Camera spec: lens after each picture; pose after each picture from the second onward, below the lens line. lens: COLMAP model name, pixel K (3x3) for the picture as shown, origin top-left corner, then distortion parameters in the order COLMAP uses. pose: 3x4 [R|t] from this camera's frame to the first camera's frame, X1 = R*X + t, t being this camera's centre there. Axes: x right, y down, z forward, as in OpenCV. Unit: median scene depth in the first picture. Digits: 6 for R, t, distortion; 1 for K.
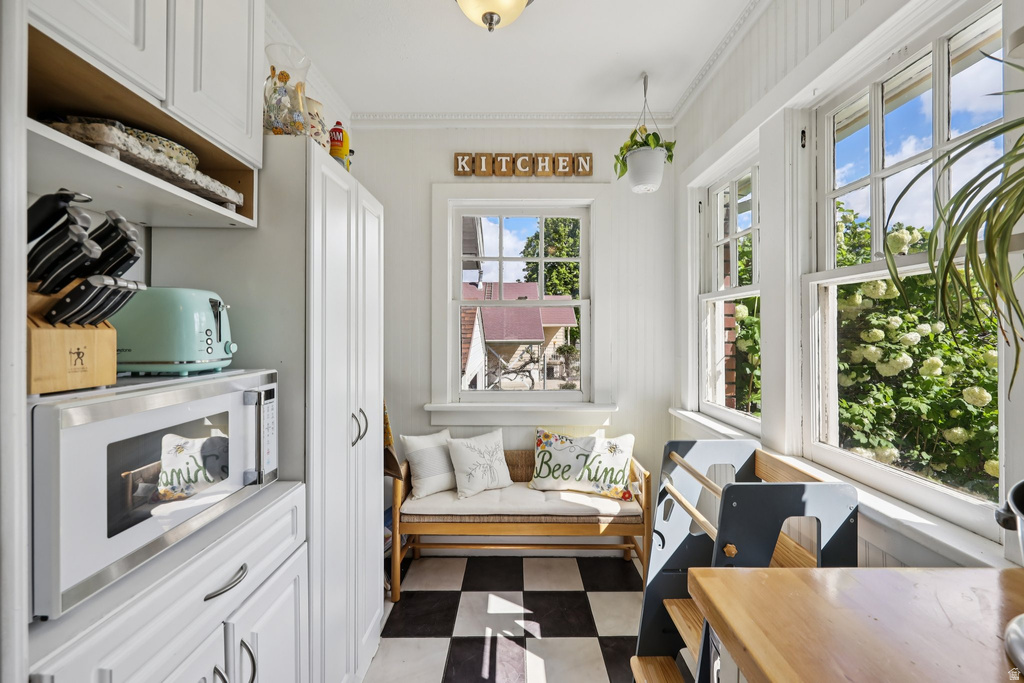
lens RADIAL K [[414.1, 0, 514.0], [0, 414.1, 328.5], [0, 0, 1]] dist [-0.000406, -0.000042]
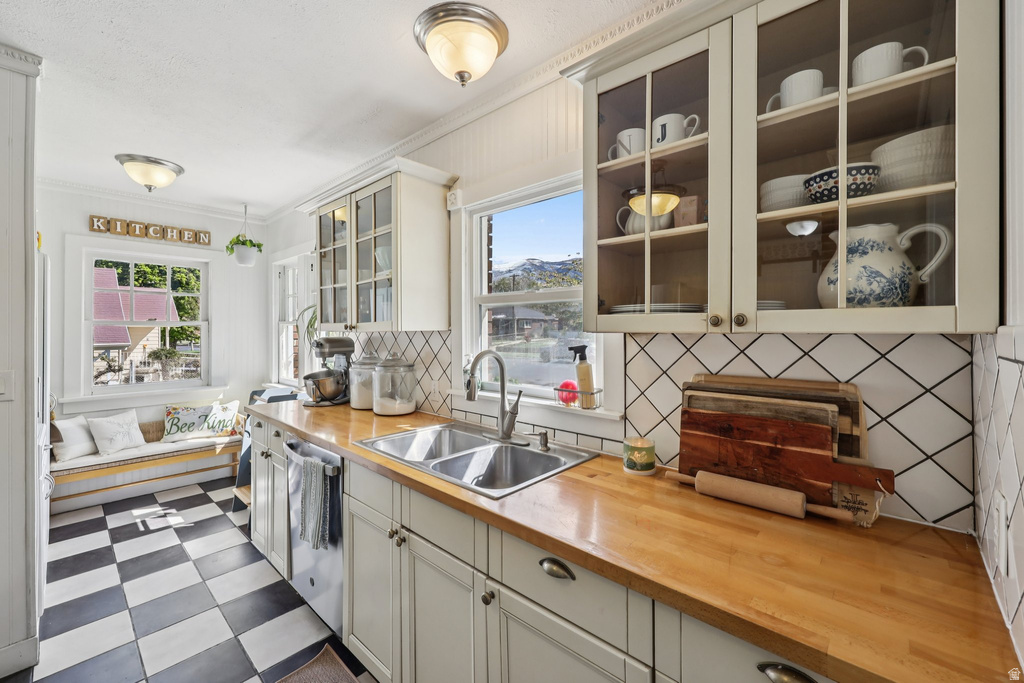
lens RADIAL K [[414.1, 0, 512.1], [0, 414.1, 328.7], [0, 0, 1]] dist [-0.000406, -0.000042]
pose [[0.673462, 0.001084, 0.739221, -0.216138], [-0.003899, 0.999990, 0.002086, -0.051344], [-0.739212, -0.004287, 0.673459, -0.980764]]
